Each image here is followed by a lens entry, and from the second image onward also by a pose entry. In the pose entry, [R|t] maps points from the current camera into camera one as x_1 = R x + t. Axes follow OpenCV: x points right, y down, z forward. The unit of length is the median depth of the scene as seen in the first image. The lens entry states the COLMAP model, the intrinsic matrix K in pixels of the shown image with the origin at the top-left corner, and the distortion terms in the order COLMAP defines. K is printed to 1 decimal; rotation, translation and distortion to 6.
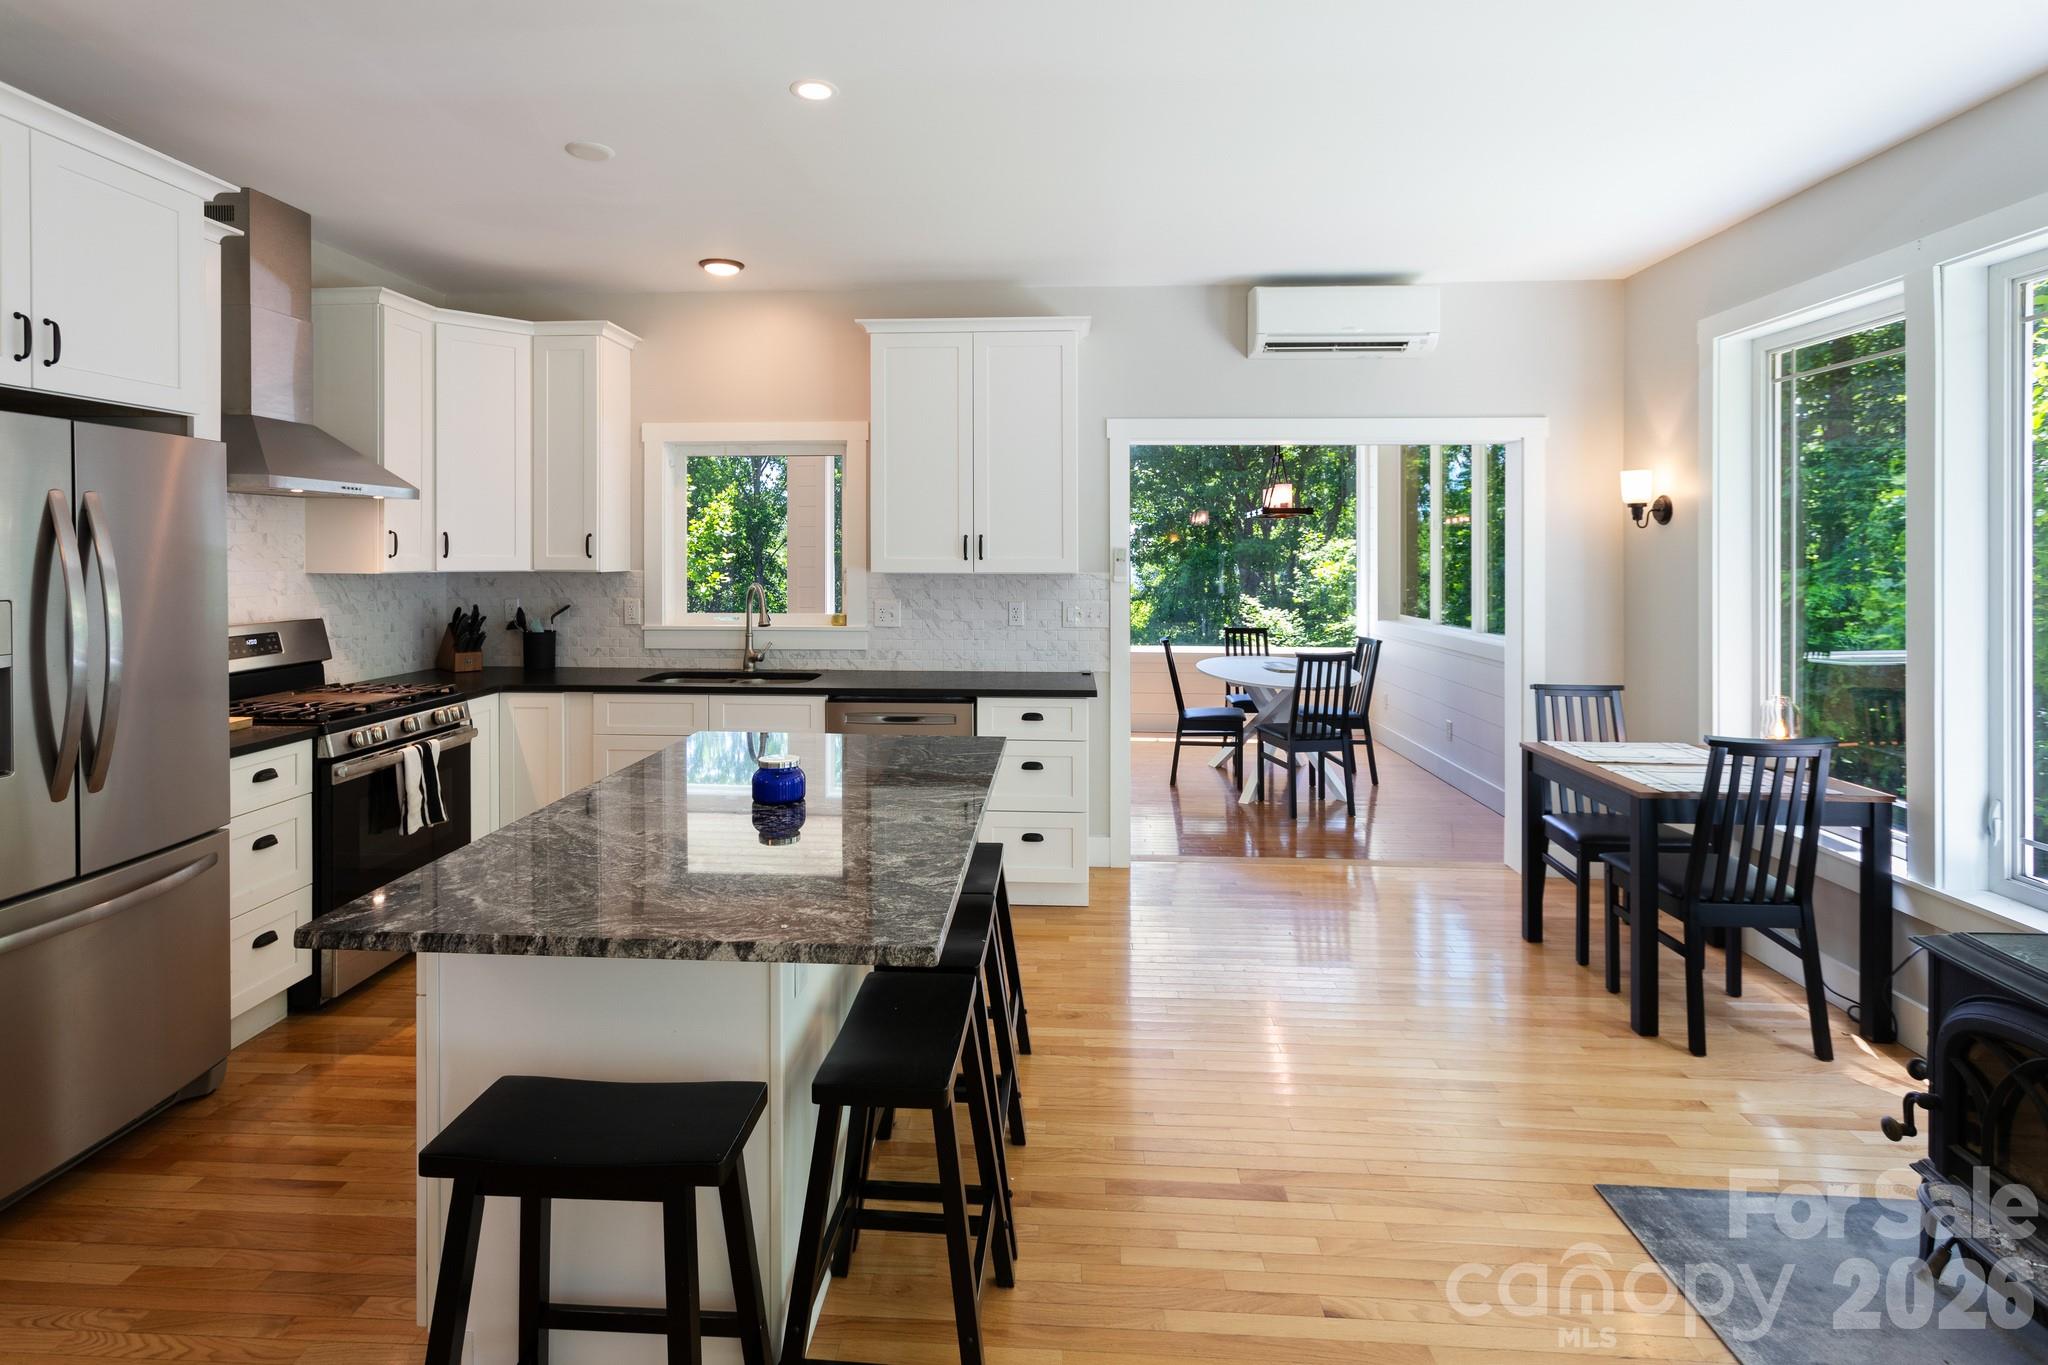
lens RADIAL K [[991.7, 0, 999.8], [0, 991.7, 566.8], [0, 0, 1]] dist [0.008909, 0.001344]
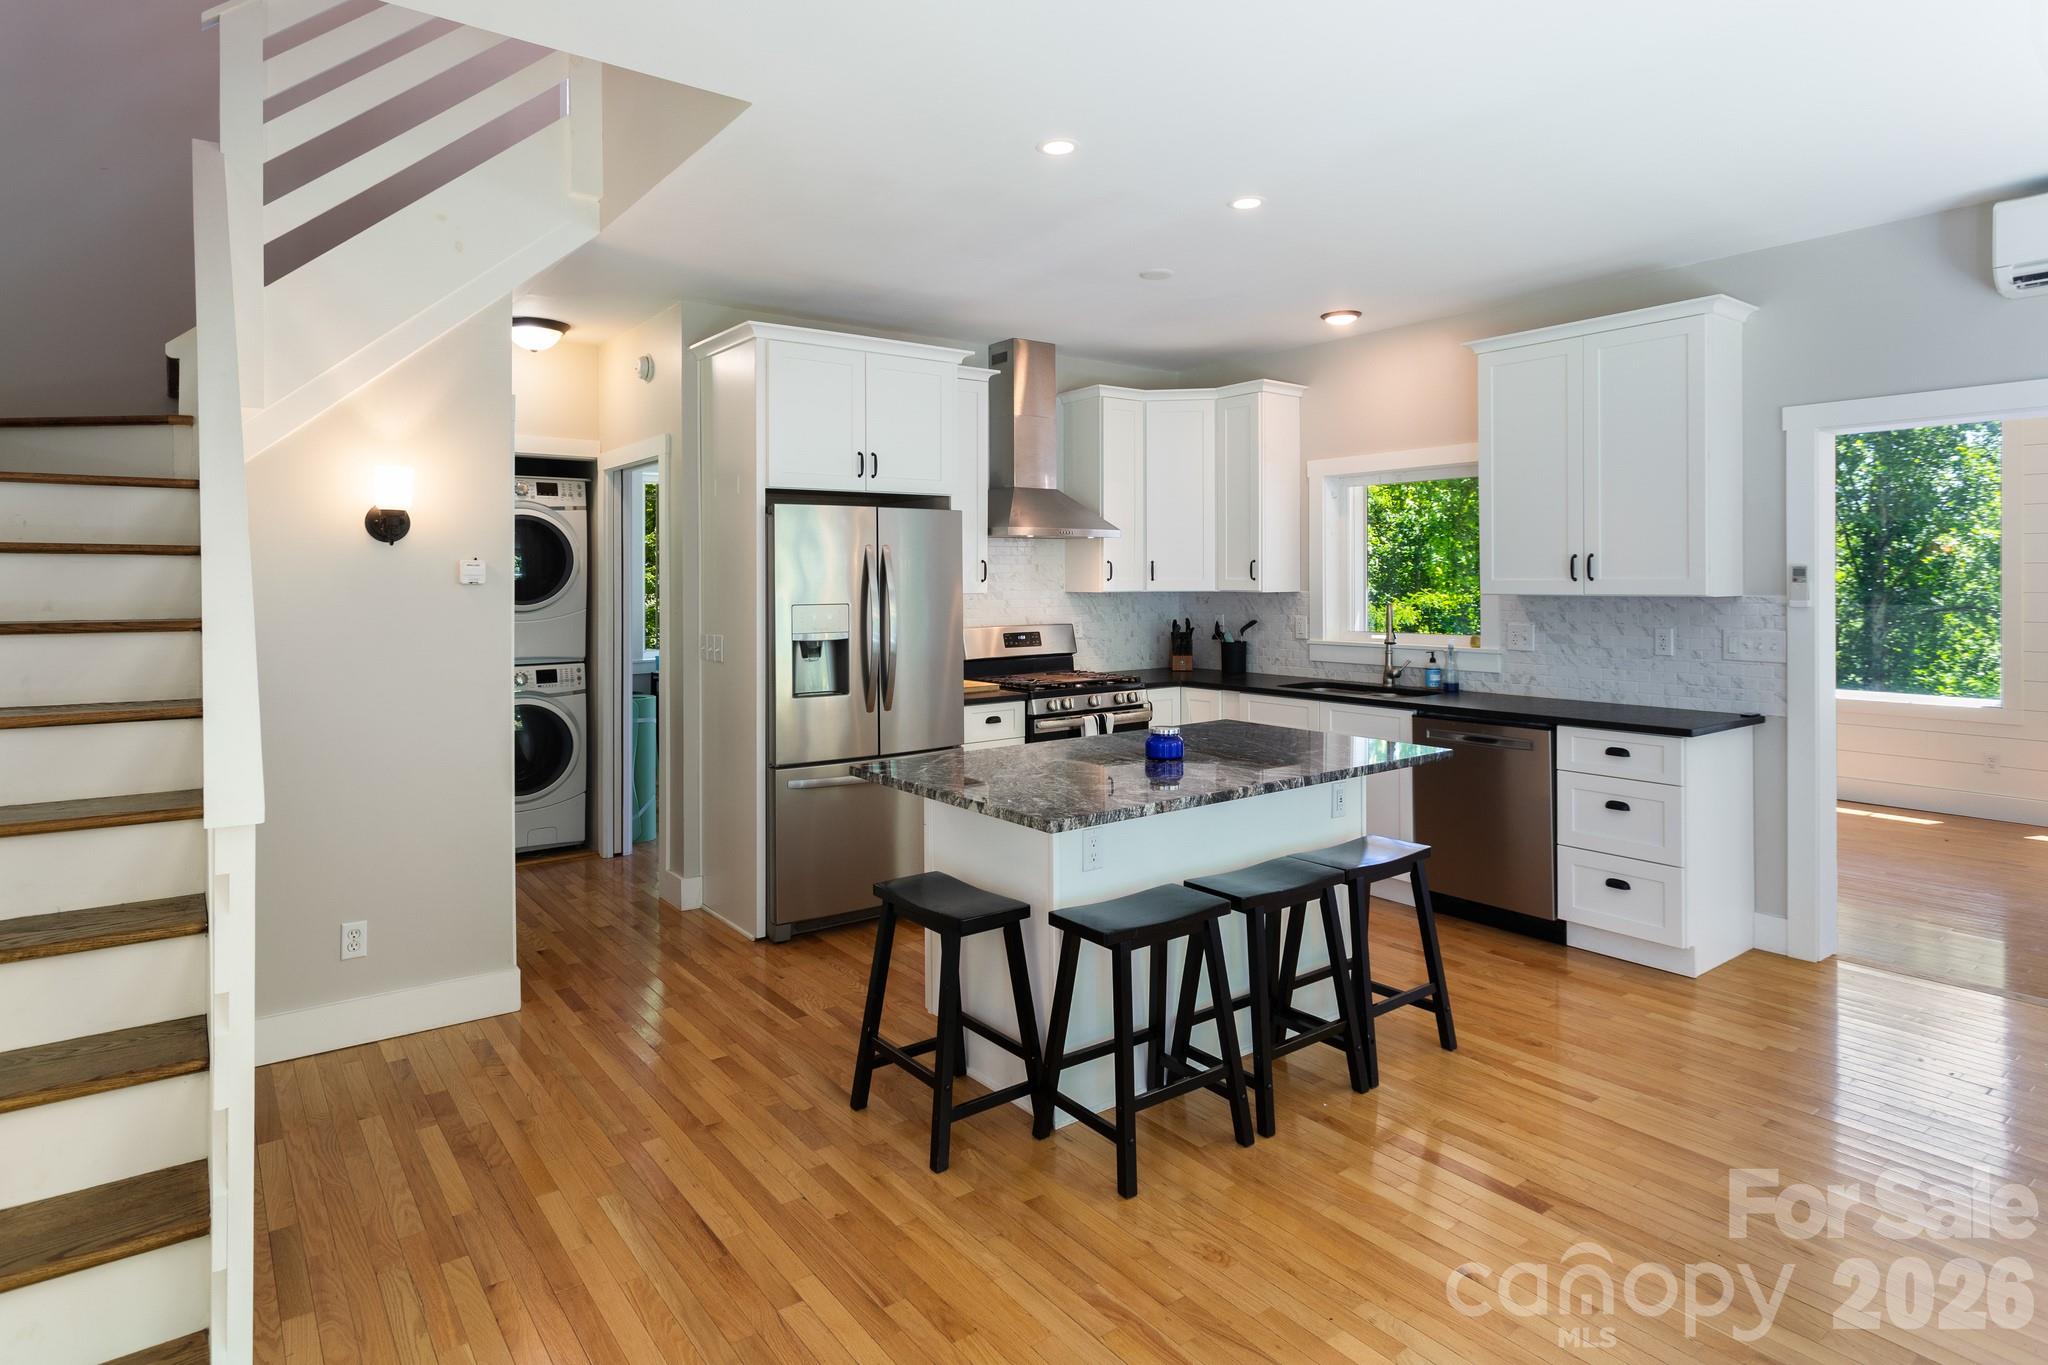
lens RADIAL K [[1091.1, 0, 1041.4], [0, 1091.1, 592.9], [0, 0, 1]] dist [0.003993, 0.001689]
pose [[0.668942, 0.003735, -0.743305, 0.408110], [-0.002146, 0.999993, 0.003094, 0.002516], [0.743311, -0.000475, 0.668945, -0.063340]]
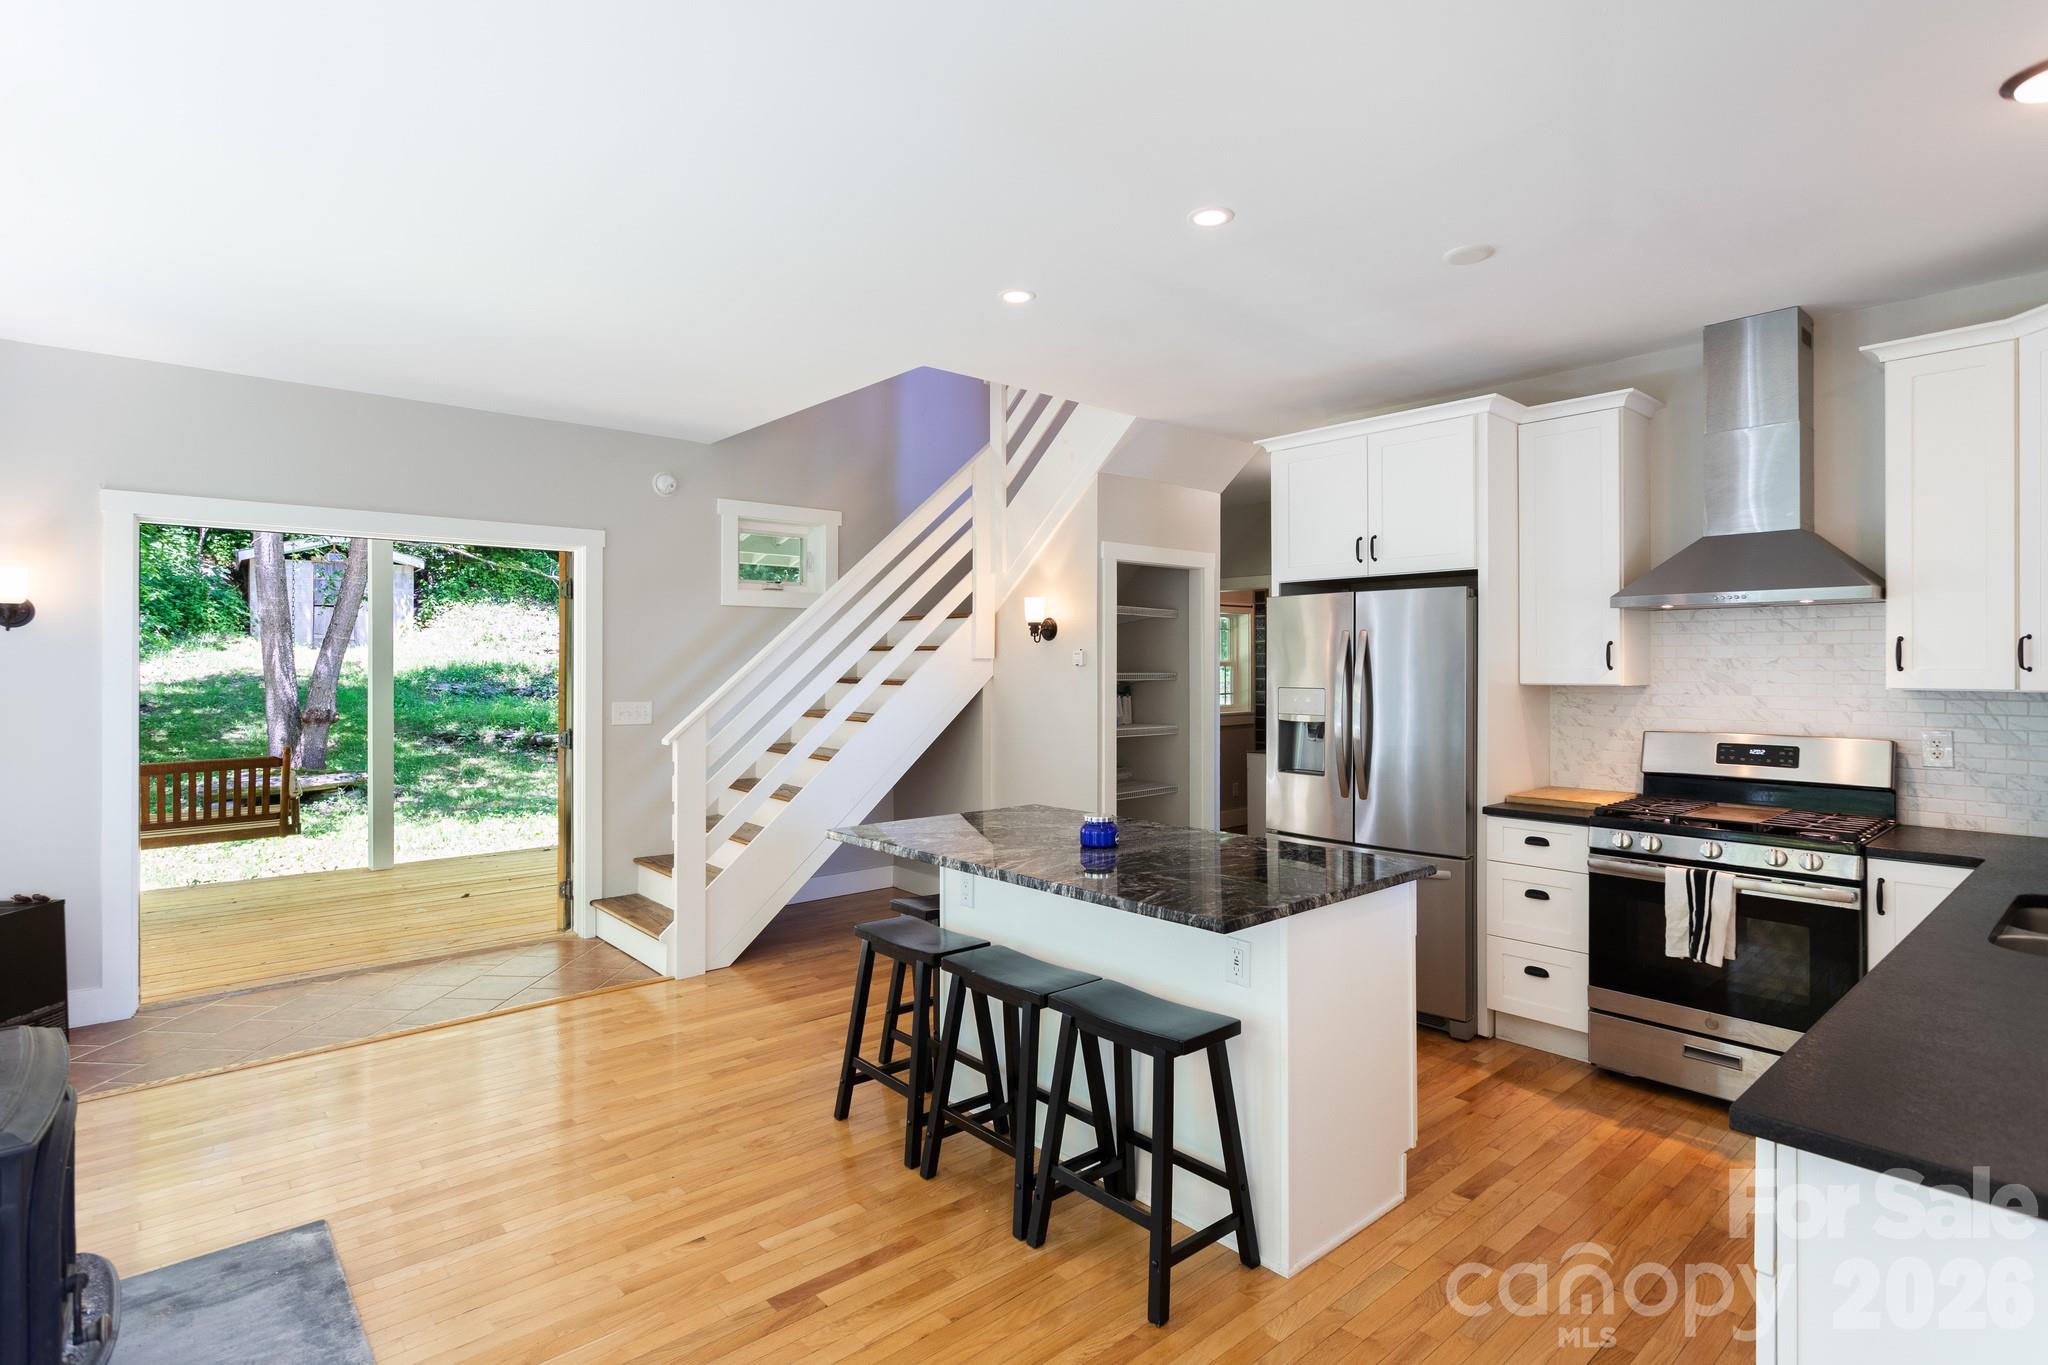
lens RADIAL K [[1049.0, 0, 1020.1], [0, 1049.0, 668.6], [0, 0, 1]] dist [-0.006011, 0.000044]
pose [[-0.702790, -0.002063, -0.711394, 0.456750], [-0.012808, 0.999870, 0.009754, -0.009209], [0.711282, 0.015966, -0.702726, 1.013548]]
